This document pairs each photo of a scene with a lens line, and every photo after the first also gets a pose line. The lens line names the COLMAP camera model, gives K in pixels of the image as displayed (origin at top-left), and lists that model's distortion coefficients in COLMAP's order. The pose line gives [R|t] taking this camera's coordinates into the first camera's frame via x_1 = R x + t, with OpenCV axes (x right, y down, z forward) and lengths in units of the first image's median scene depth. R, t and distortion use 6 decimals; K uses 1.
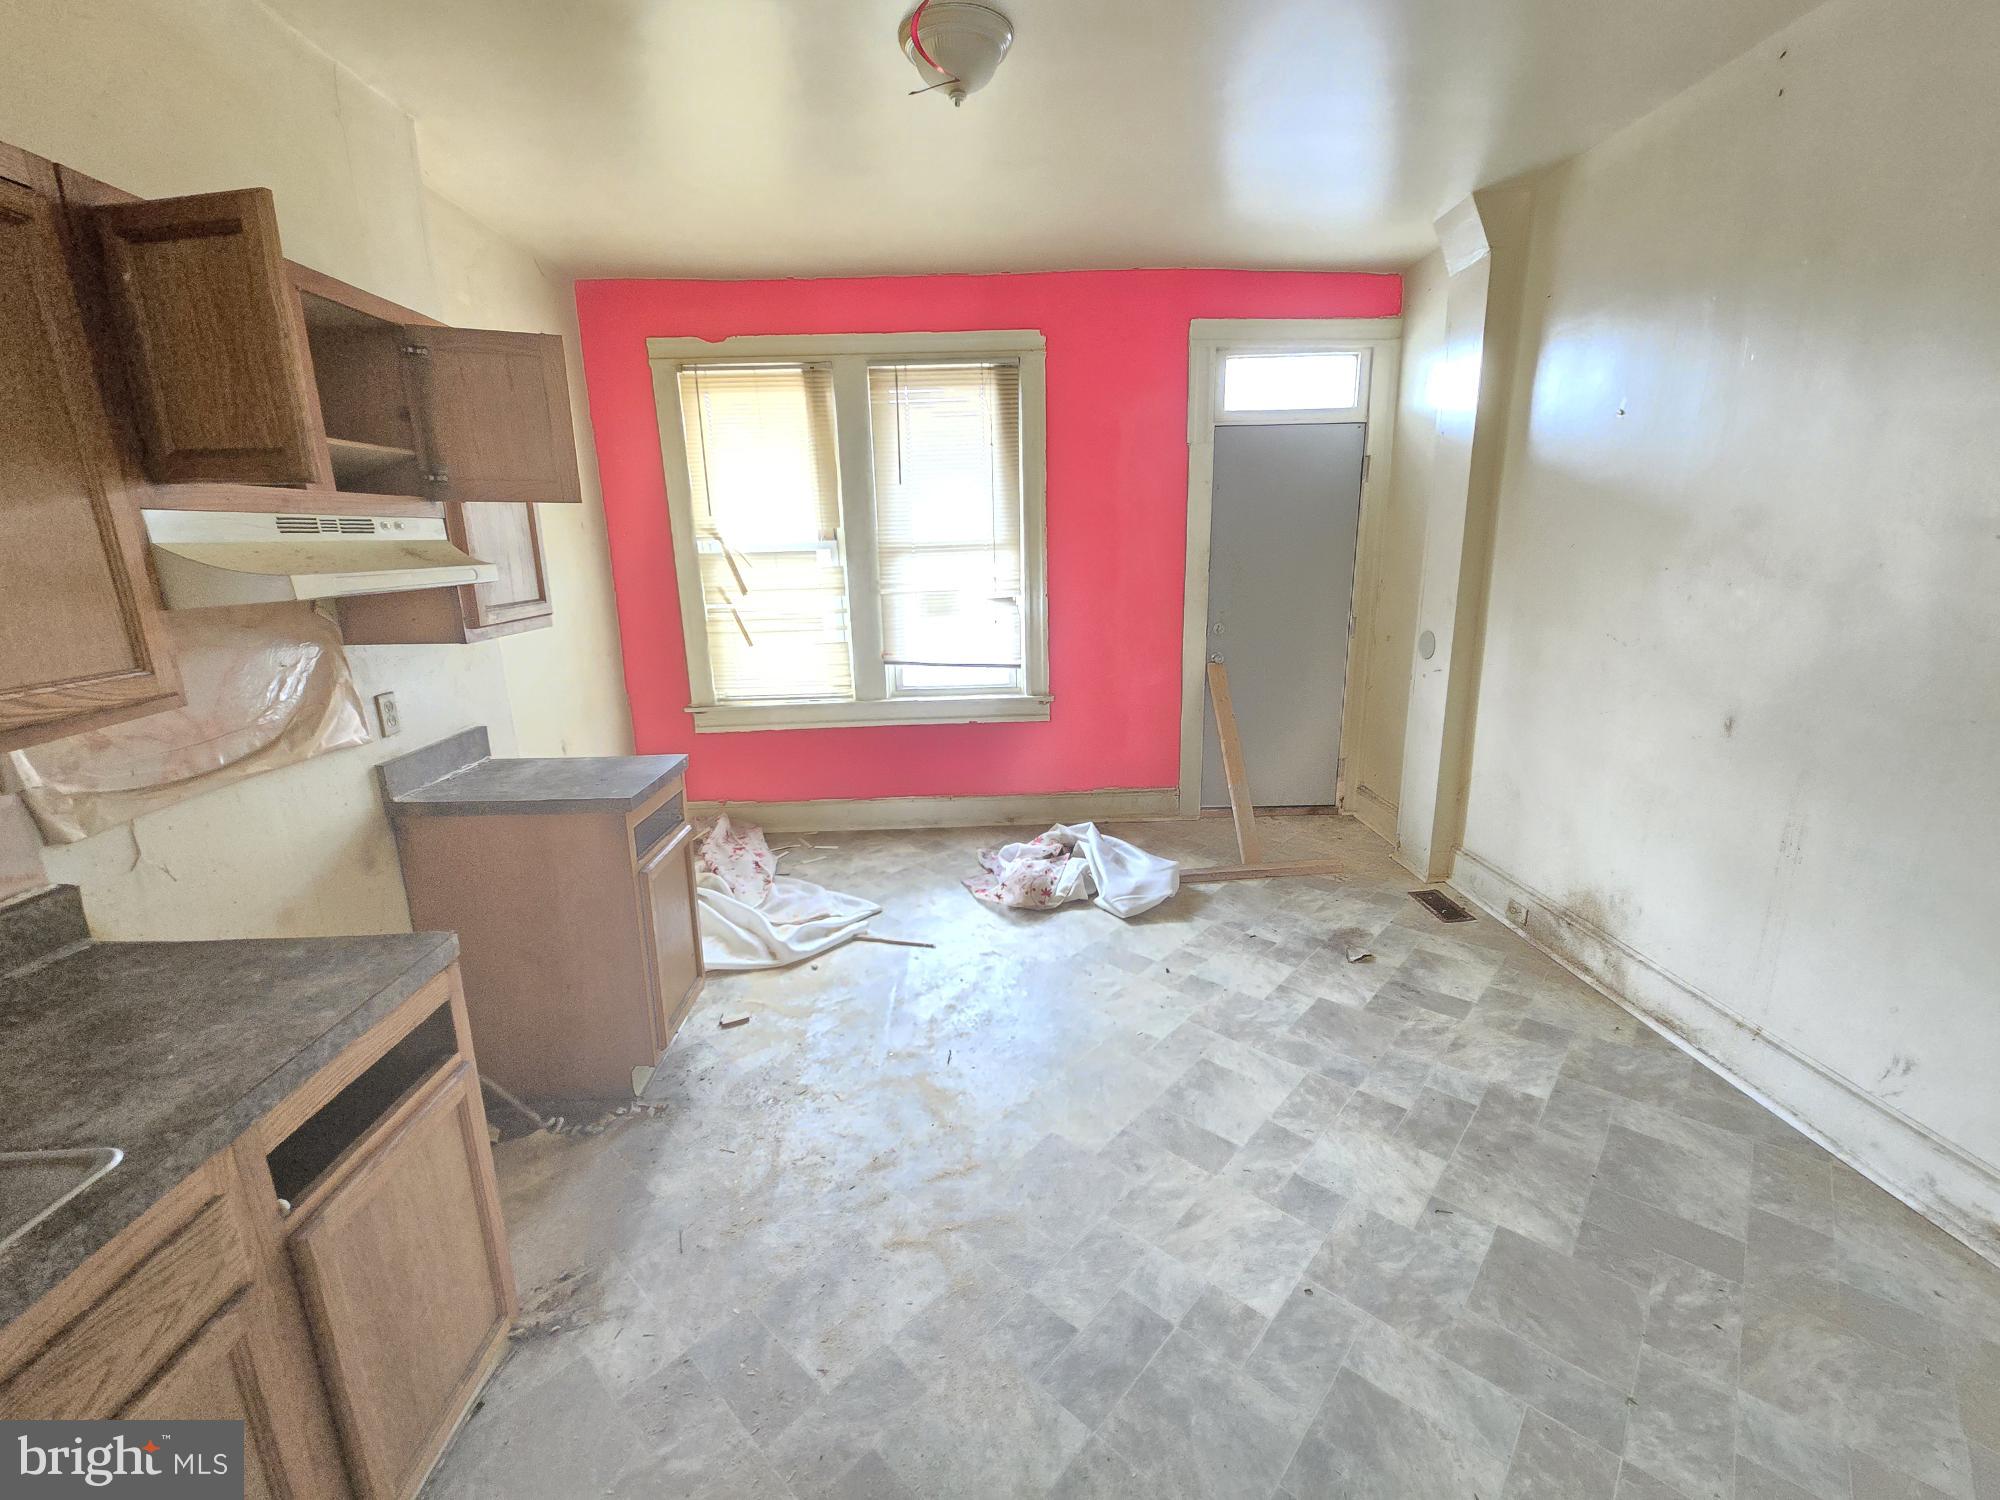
lens RADIAL K [[824.1, 0, 995.0], [0, 824.1, 744.6], [0, 0, 1]] dist [0.001530, 0.000101]
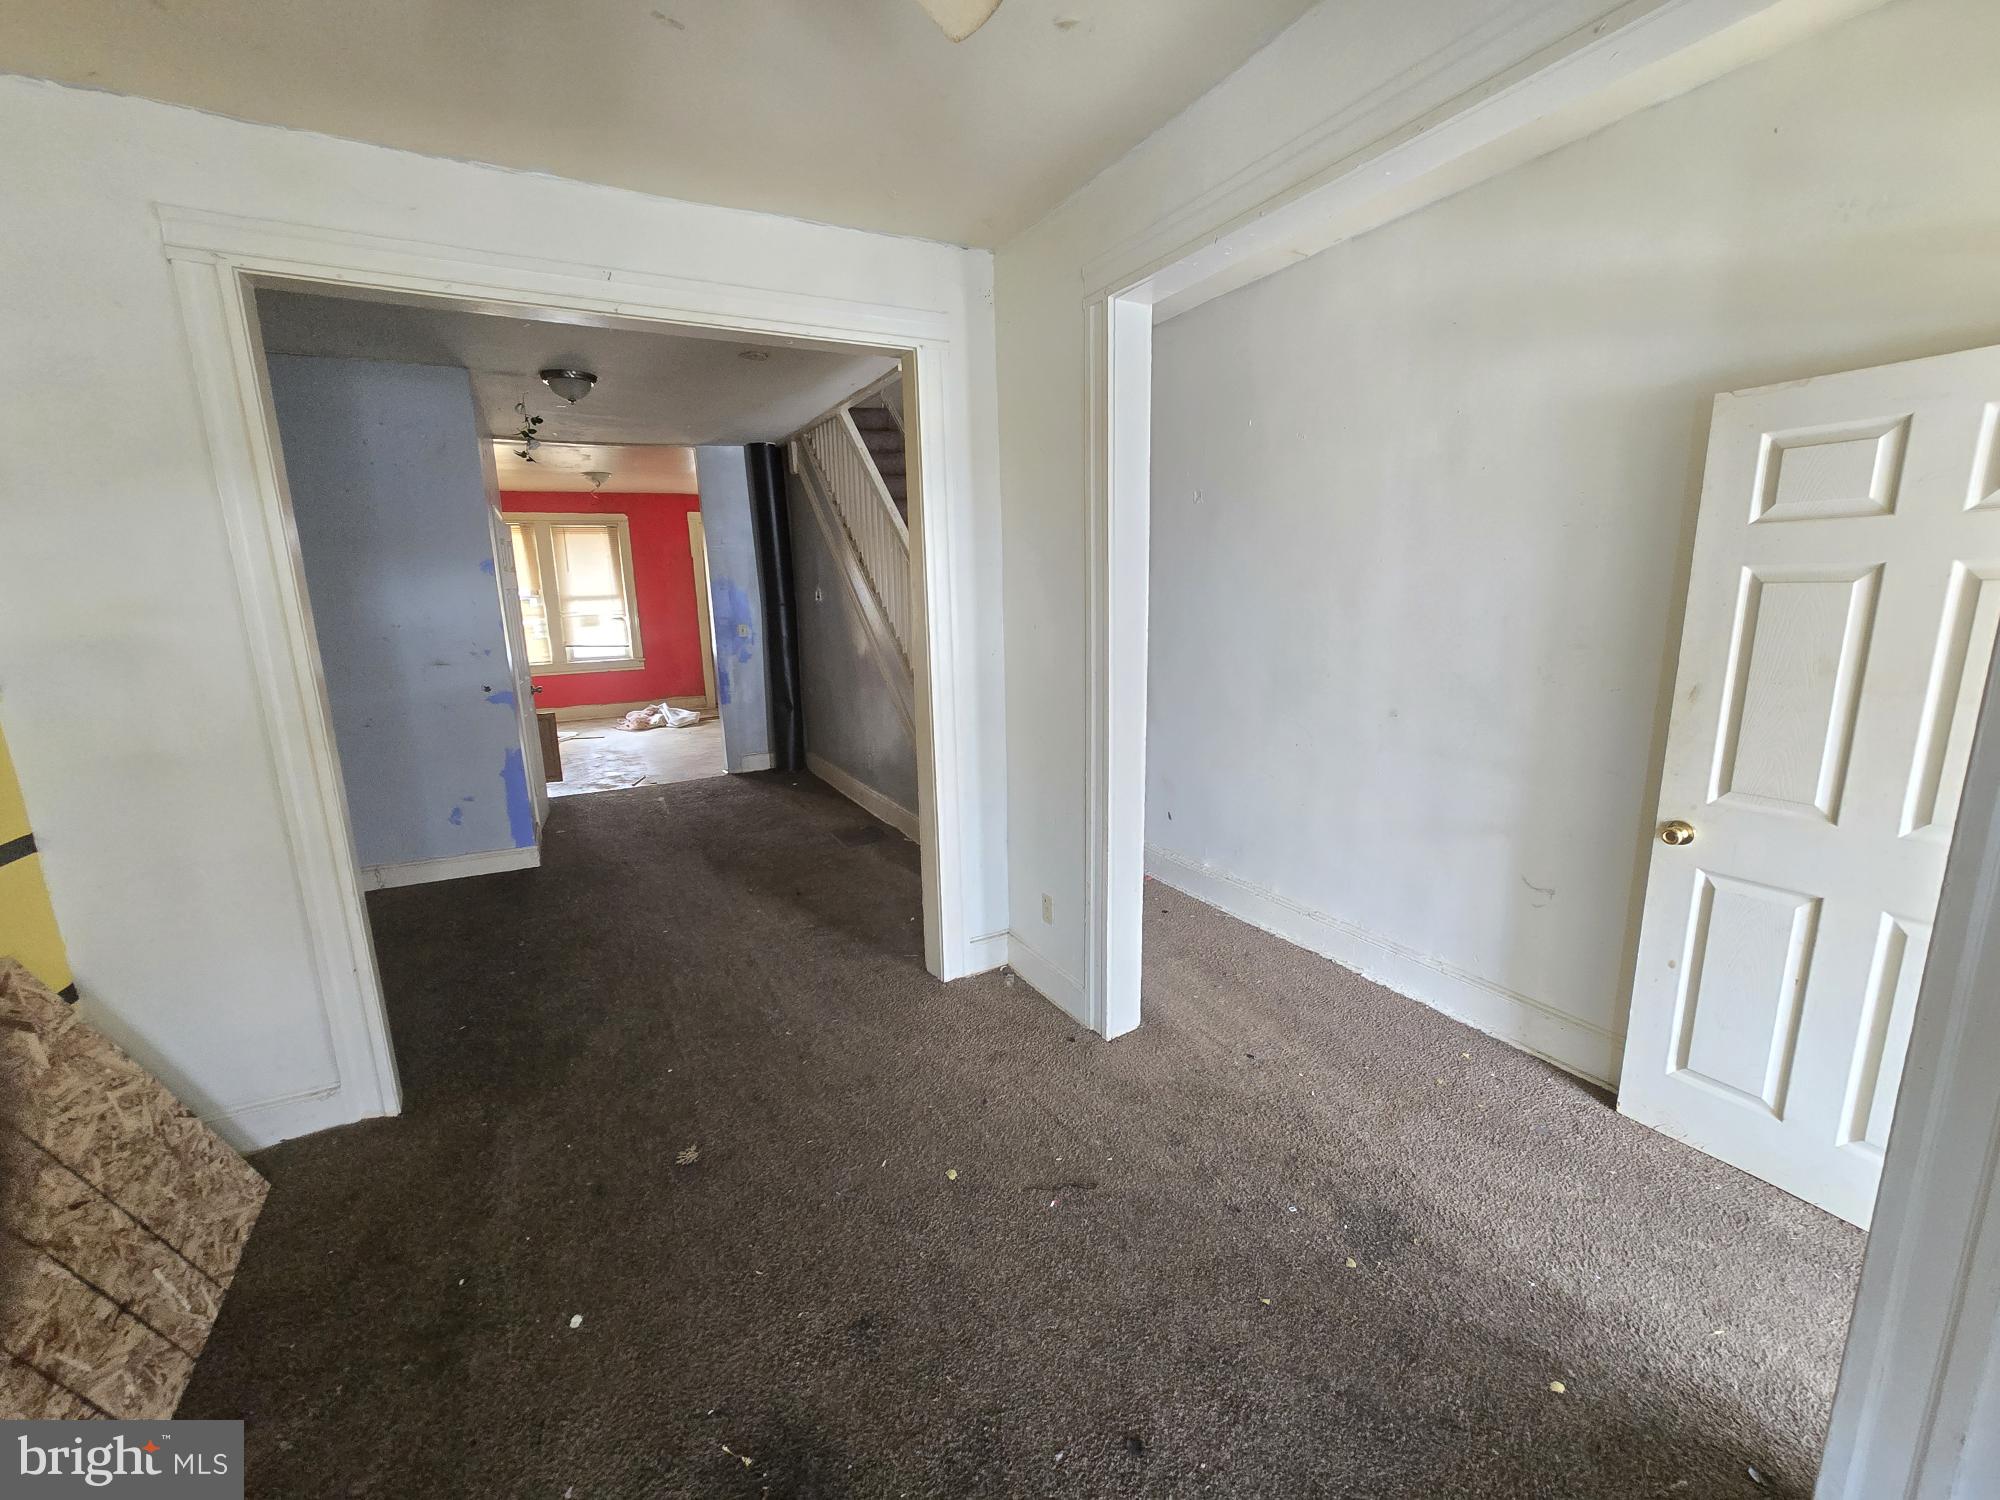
lens RADIAL K [[824.1, 0, 996.6], [0, 824.1, 749.4], [0, 0, 1]] dist [0.001530, 0.000101]
pose [[0.900366, -0.084917, 0.426768, -0.062518], [0.103951, 0.994351, -0.021455, 0.409822], [-0.422535, 0.063680, 0.904107, -1.794432]]
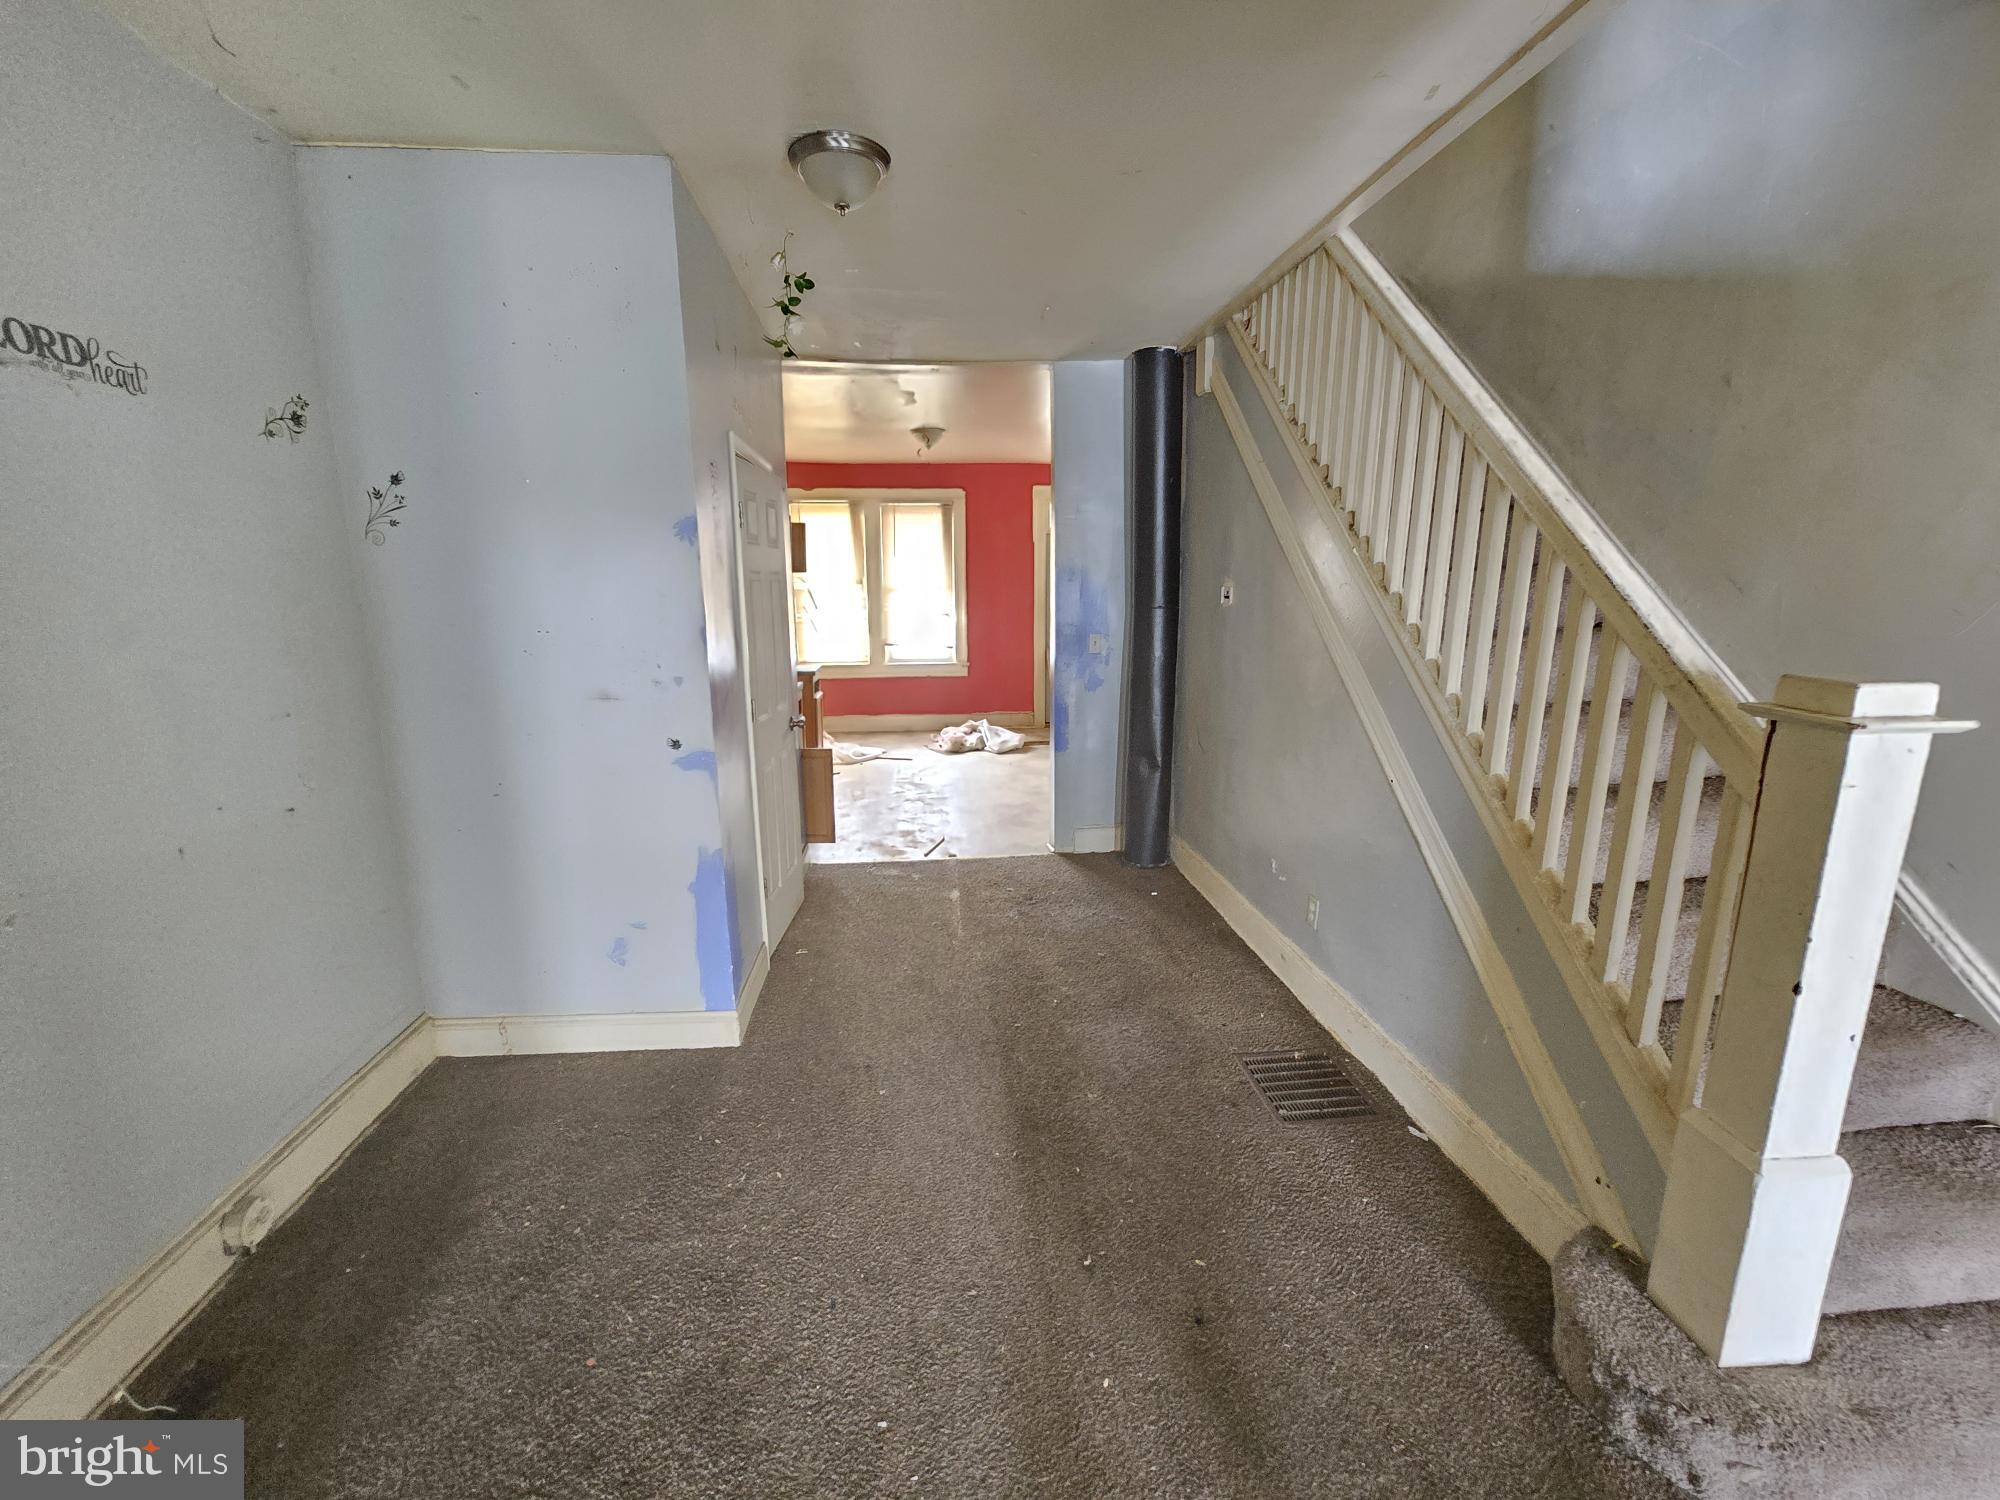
lens RADIAL K [[824.1, 0, 1007.1], [0, 824.1, 746.8], [0, 0, 1]] dist [0.001530, 0.000101]
pose [[0.997062, 0.004440, 0.076473, 0.010908], [-0.001384, 0.999200, -0.039966, 0.252965], [-0.076589, 0.039743, 0.996270, -1.125631]]
